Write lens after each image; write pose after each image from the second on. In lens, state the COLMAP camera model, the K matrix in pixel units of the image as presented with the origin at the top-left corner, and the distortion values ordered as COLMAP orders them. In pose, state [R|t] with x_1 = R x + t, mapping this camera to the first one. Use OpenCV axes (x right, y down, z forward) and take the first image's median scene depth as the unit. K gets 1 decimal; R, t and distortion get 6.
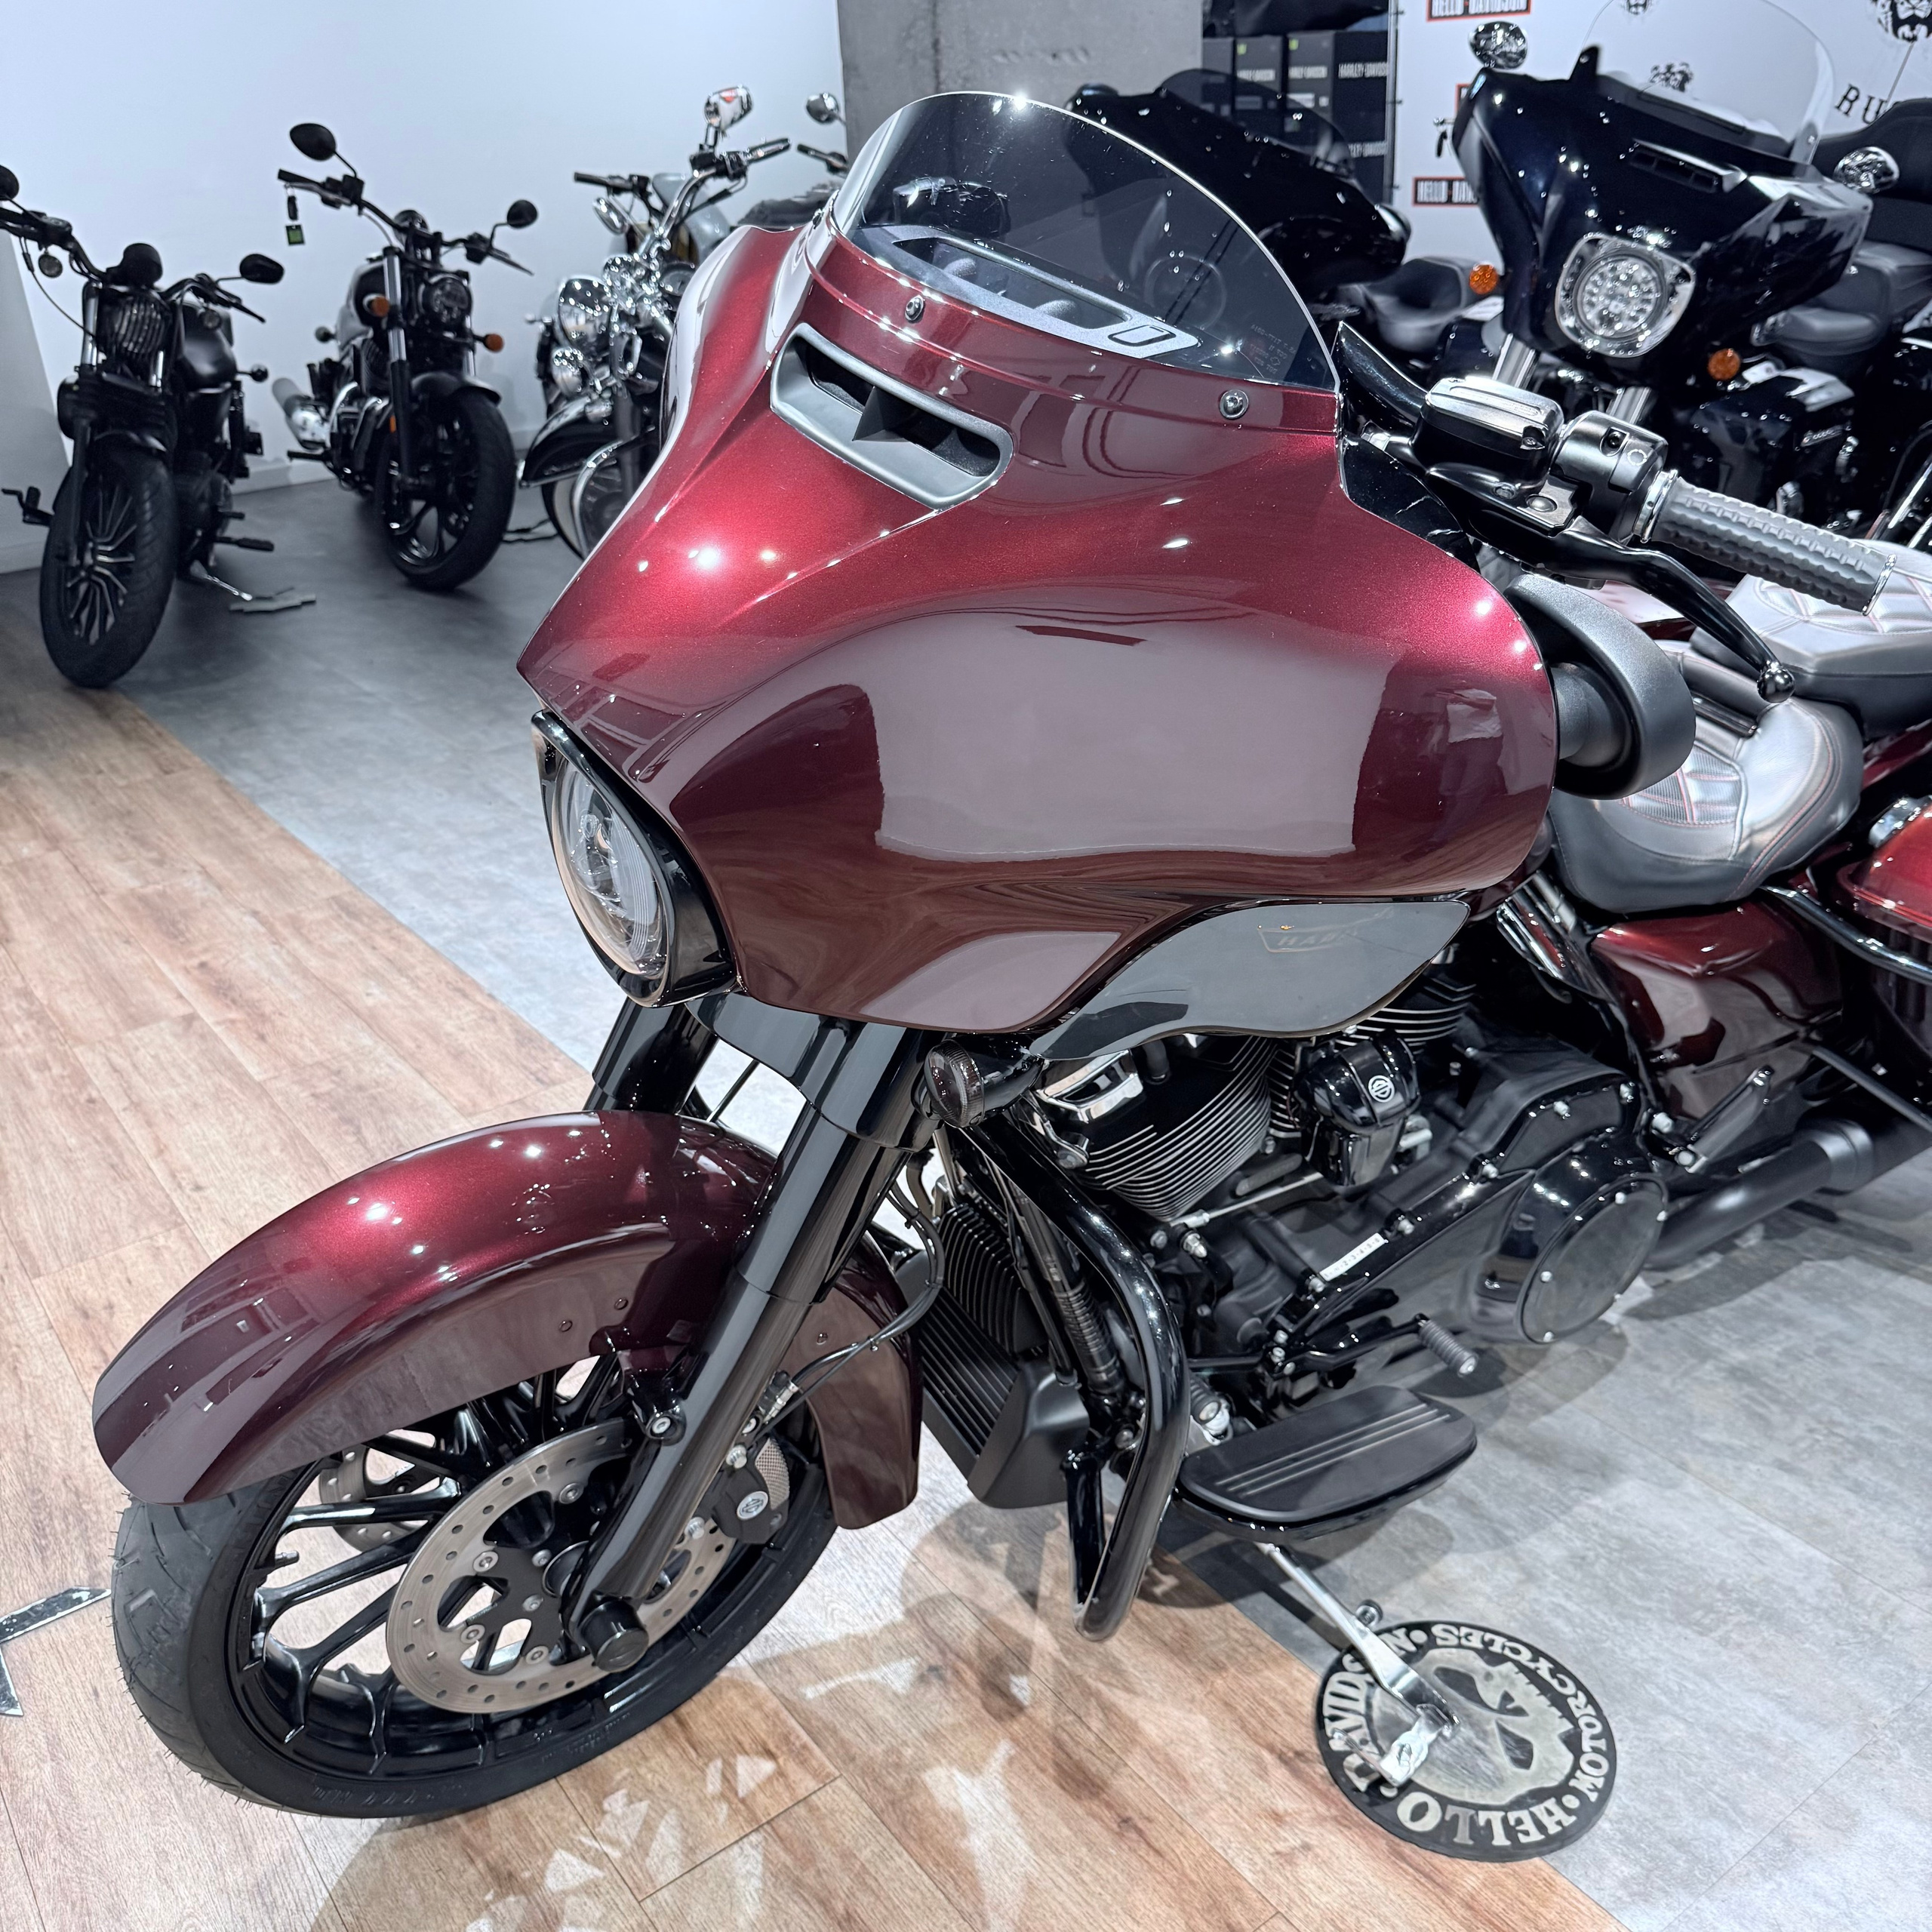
lens RADIAL K [[1821.3, 0, 973.7], [0, 1821.3, 981.6], [0, 0, 1]] dist [-0.013065, 0.000000]
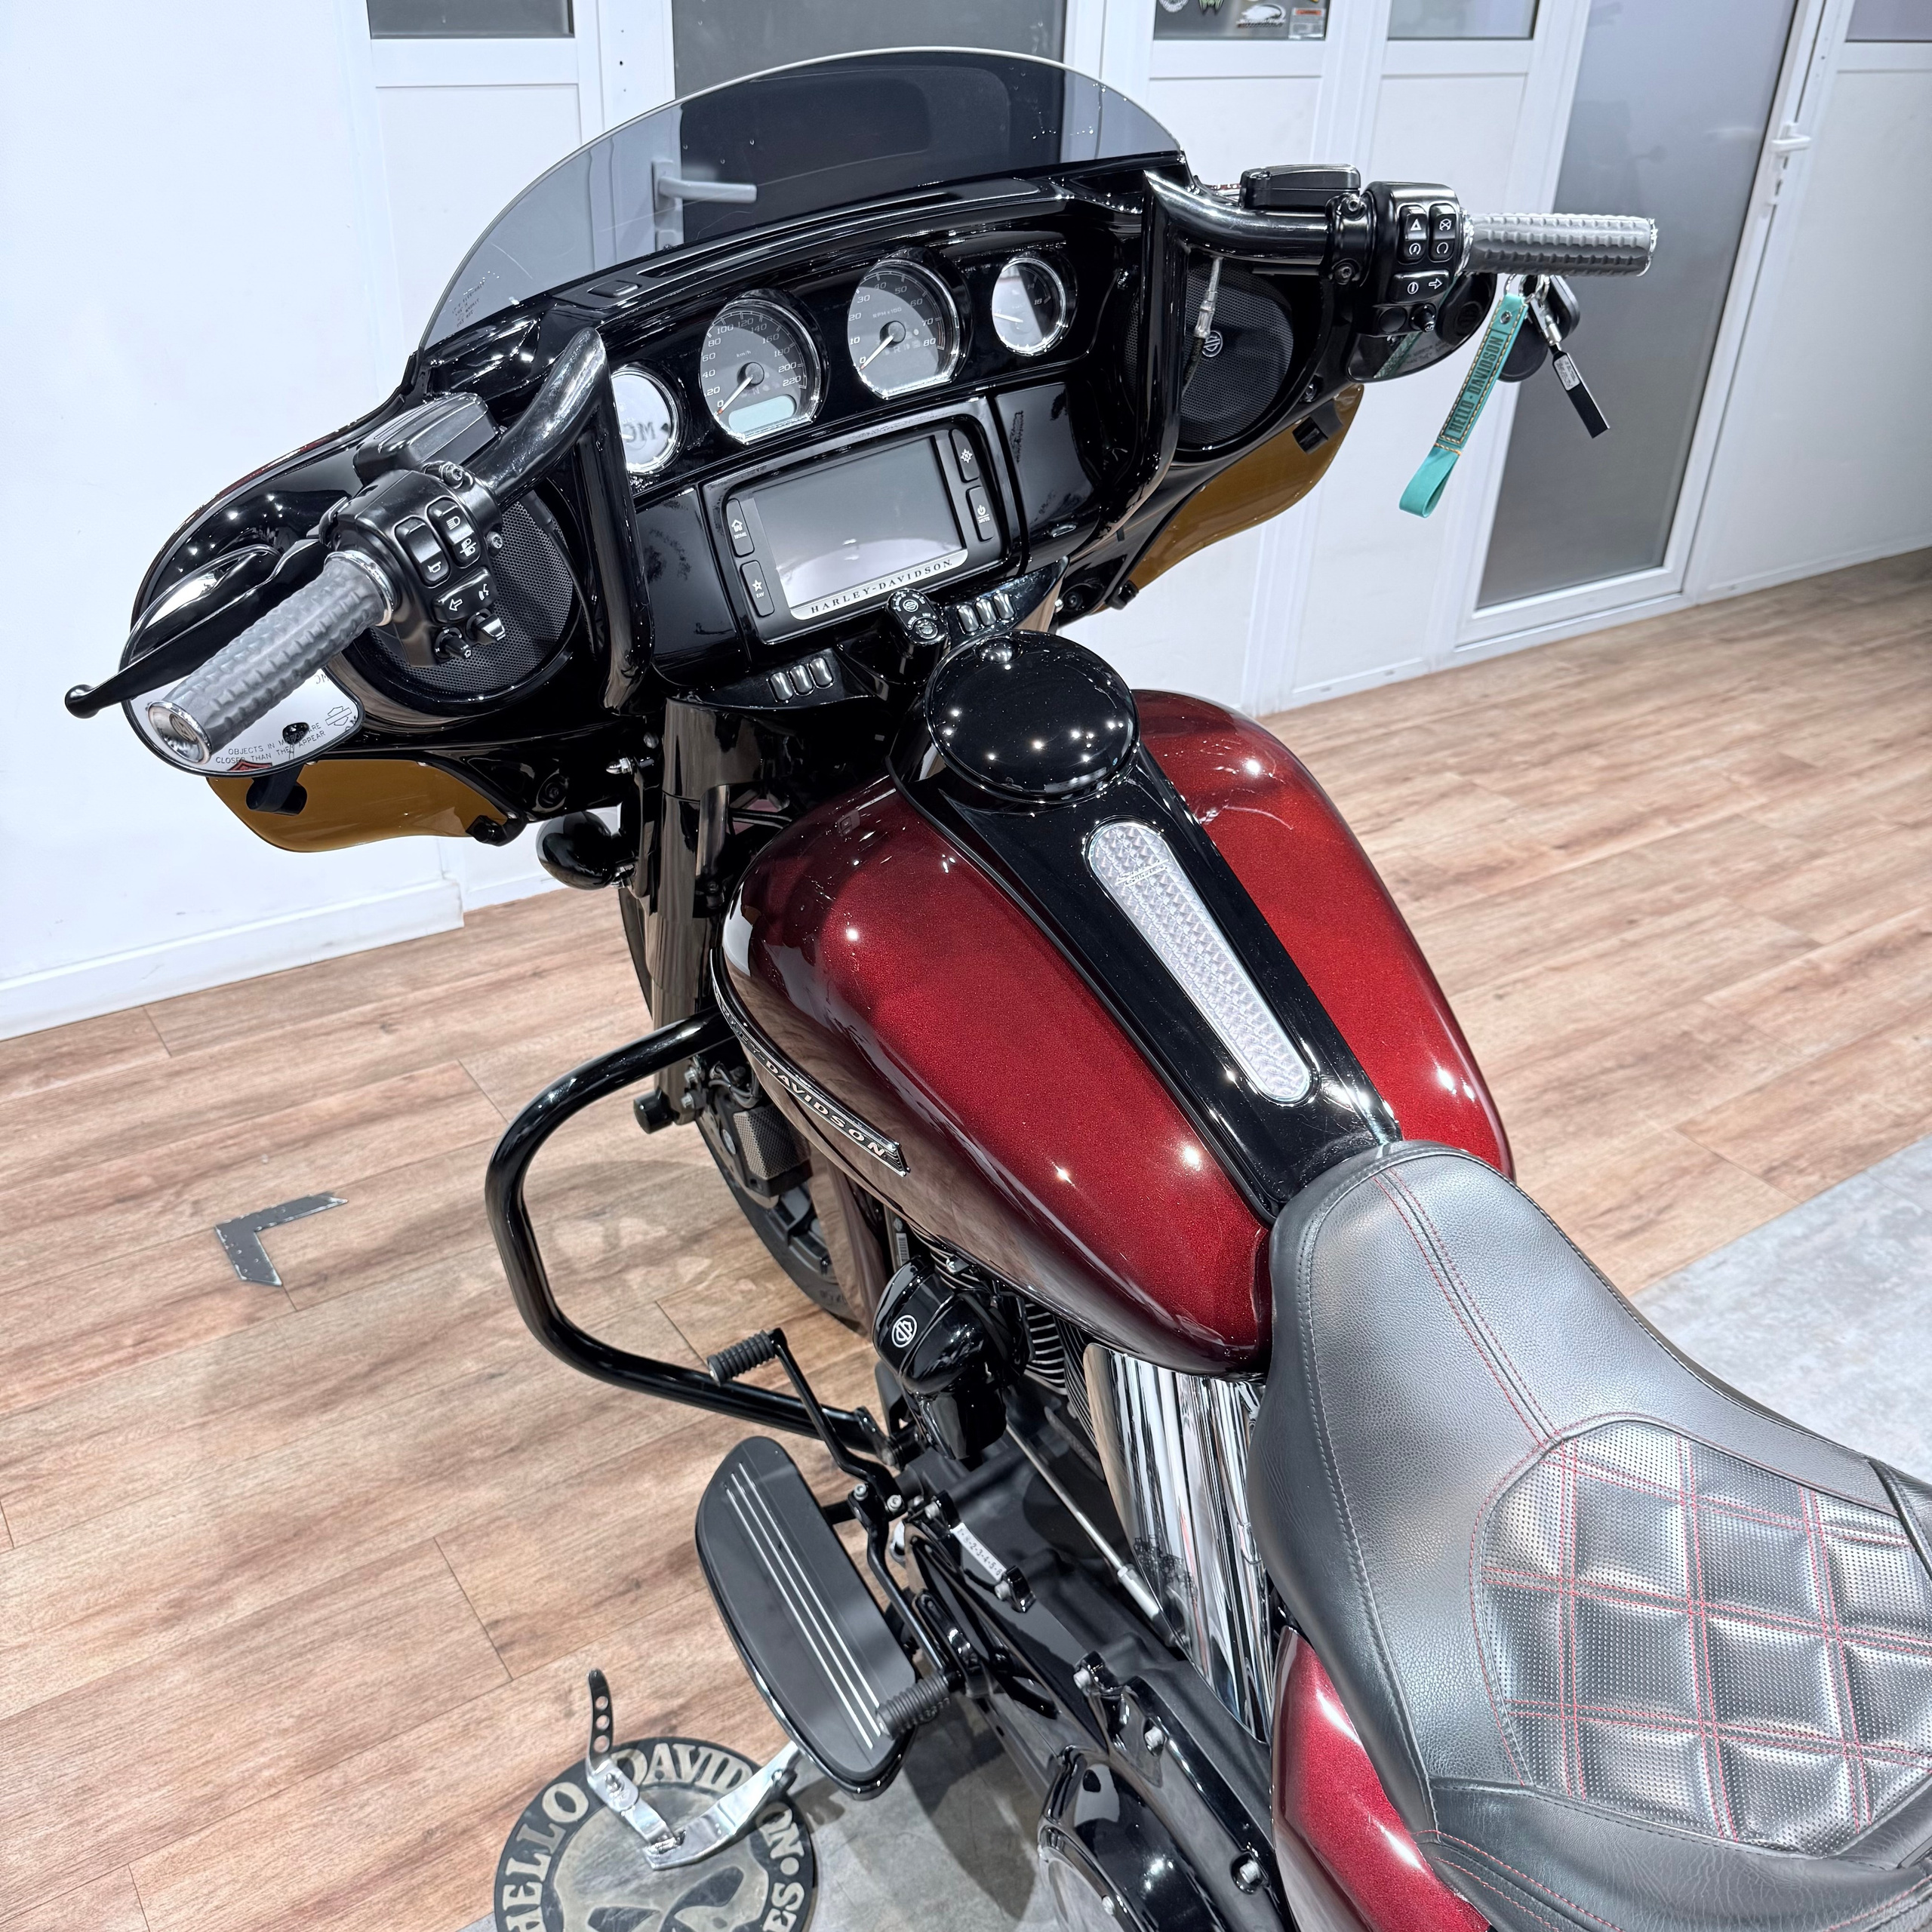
lens RADIAL K [[1821.3, 0, 937.1], [0, 1821.3, 967.1], [0, 0, 1]] dist [-0.013065, 0.000000]
pose [[-0.060637, 0.539604, -0.839732, 0.698590], [-0.458966, 0.731998, 0.503517, -0.409367], [0.886382, 0.415940, 0.203274, 0.659190]]
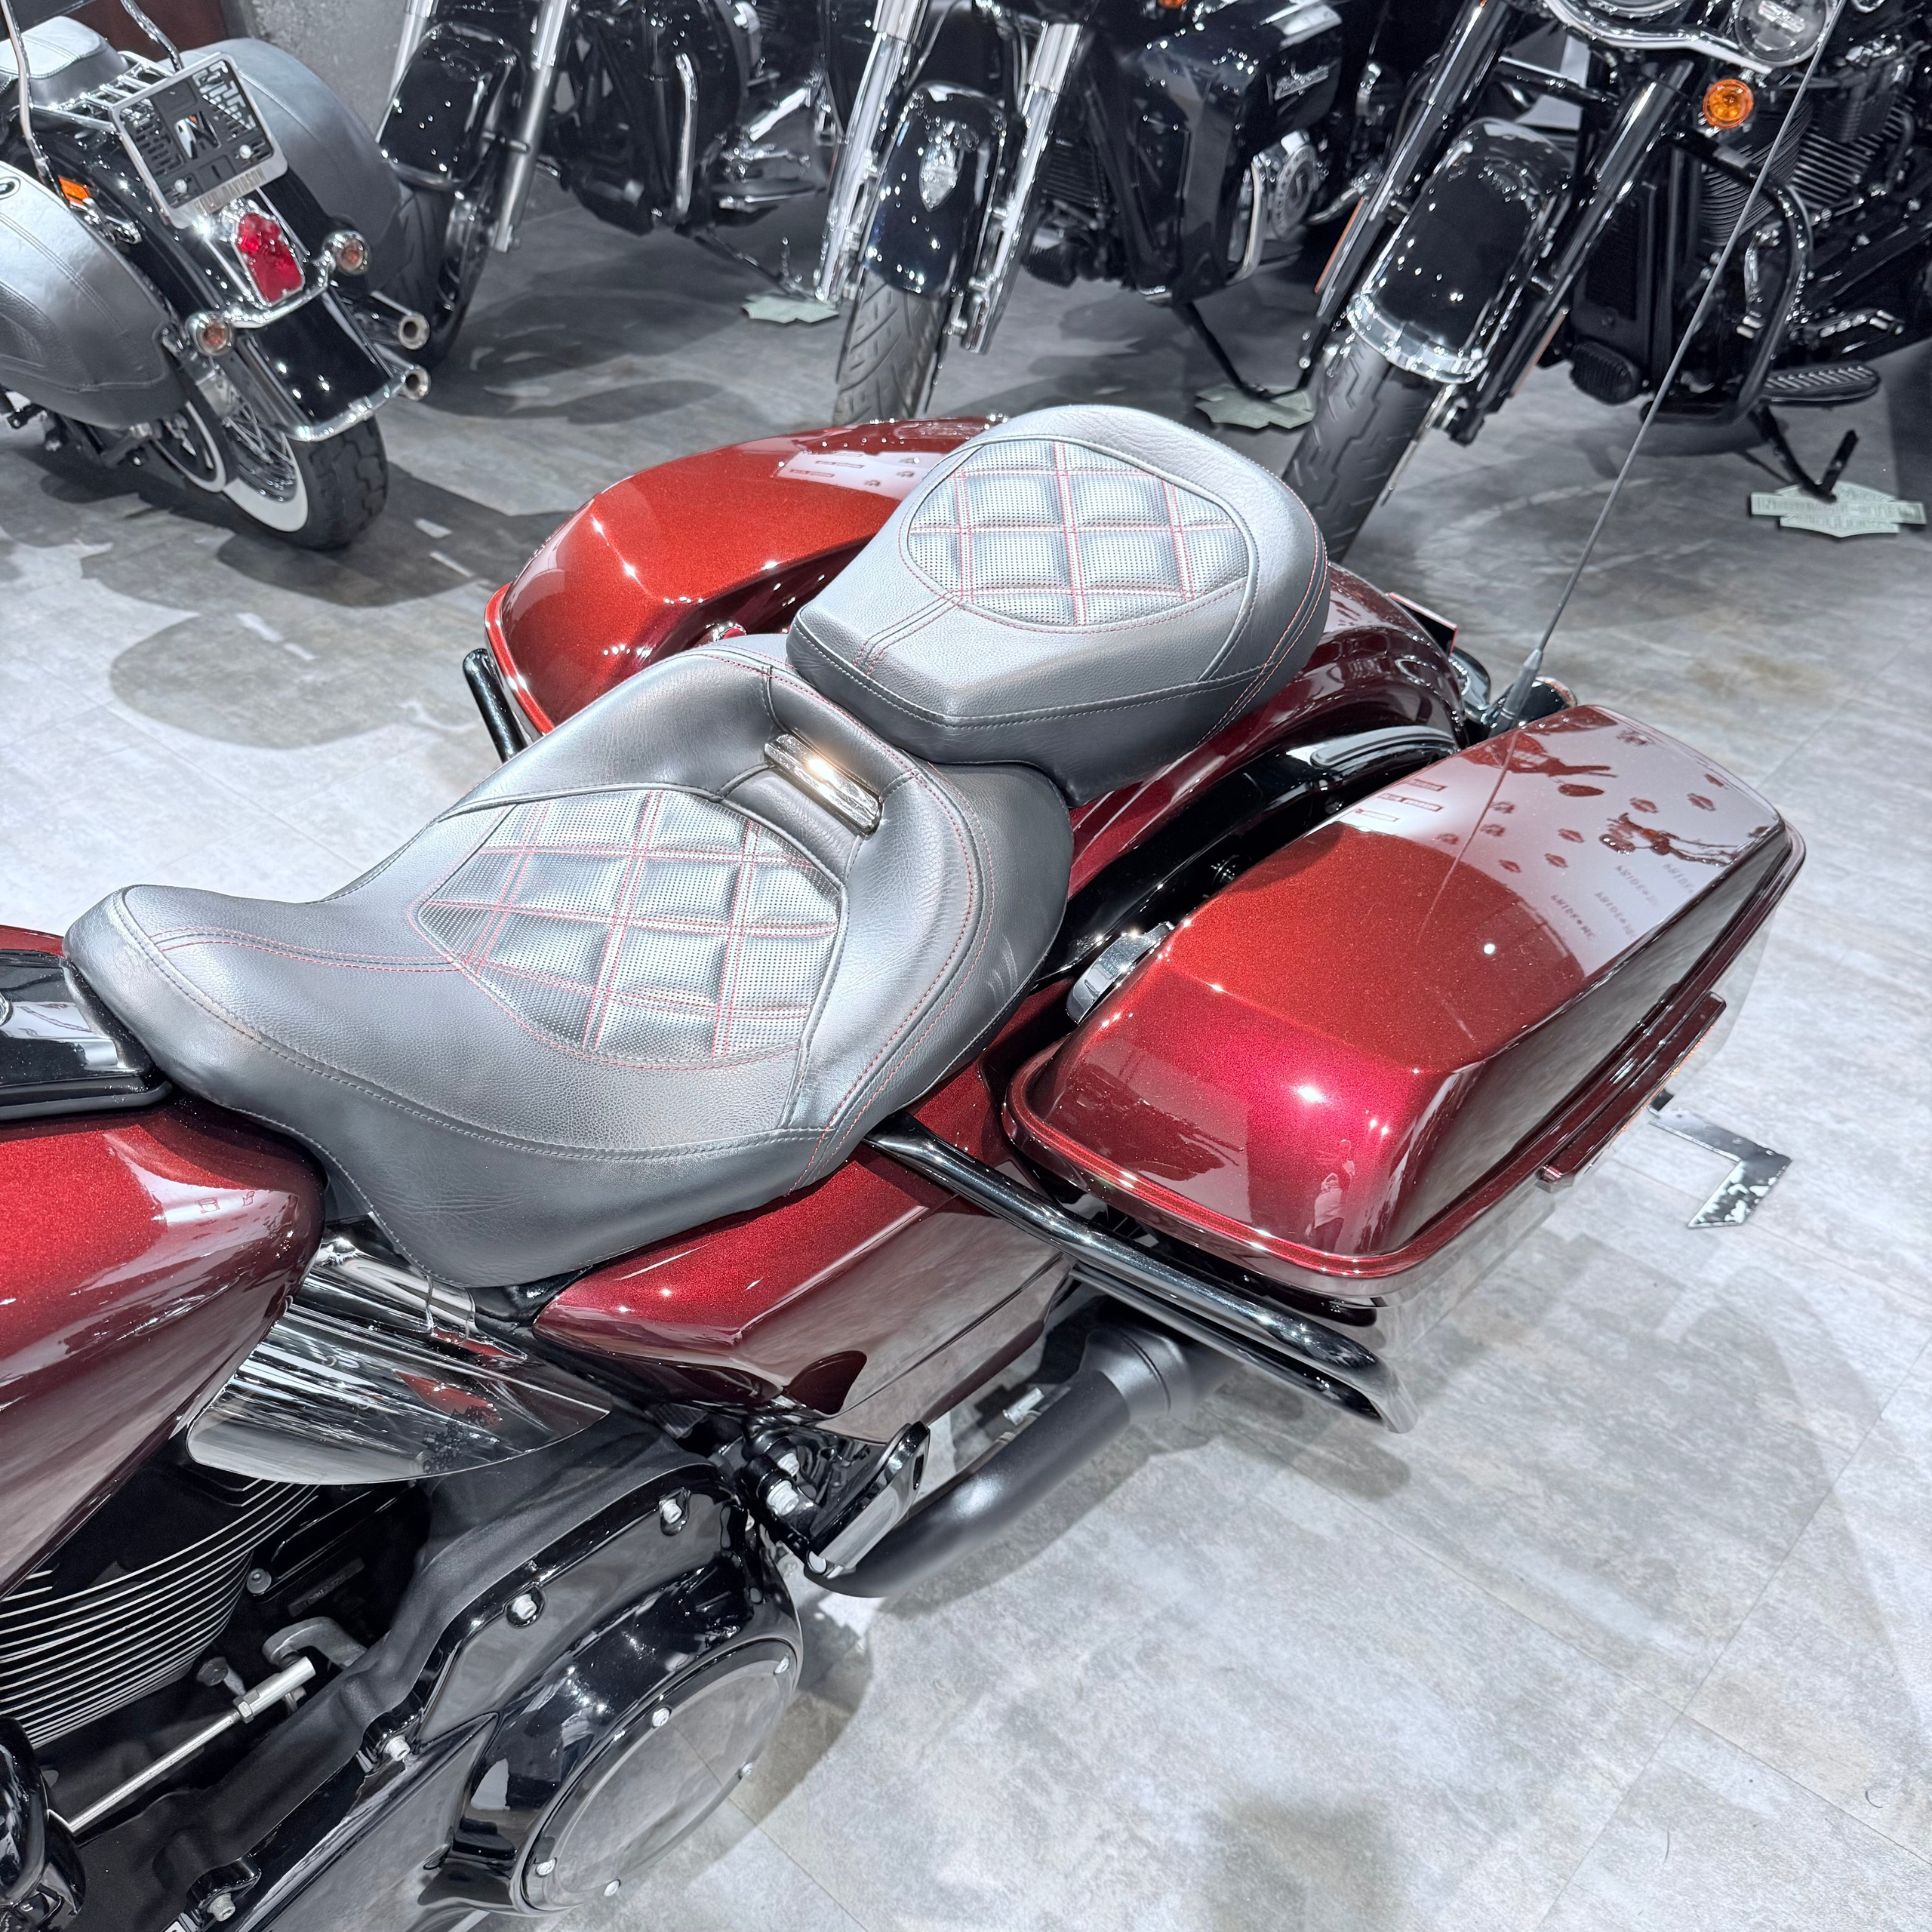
lens RADIAL K [[1821.3, 0, 990.5], [0, 1821.3, 968.8], [0, 0, 1]] dist [-0.013065, 0.000000]
pose [[0.982854, -0.120579, 0.139494, 0.397054], [0.091683, 0.975976, 0.197650, -0.212786], [-0.159975, -0.181472, 0.970297, 0.456188]]
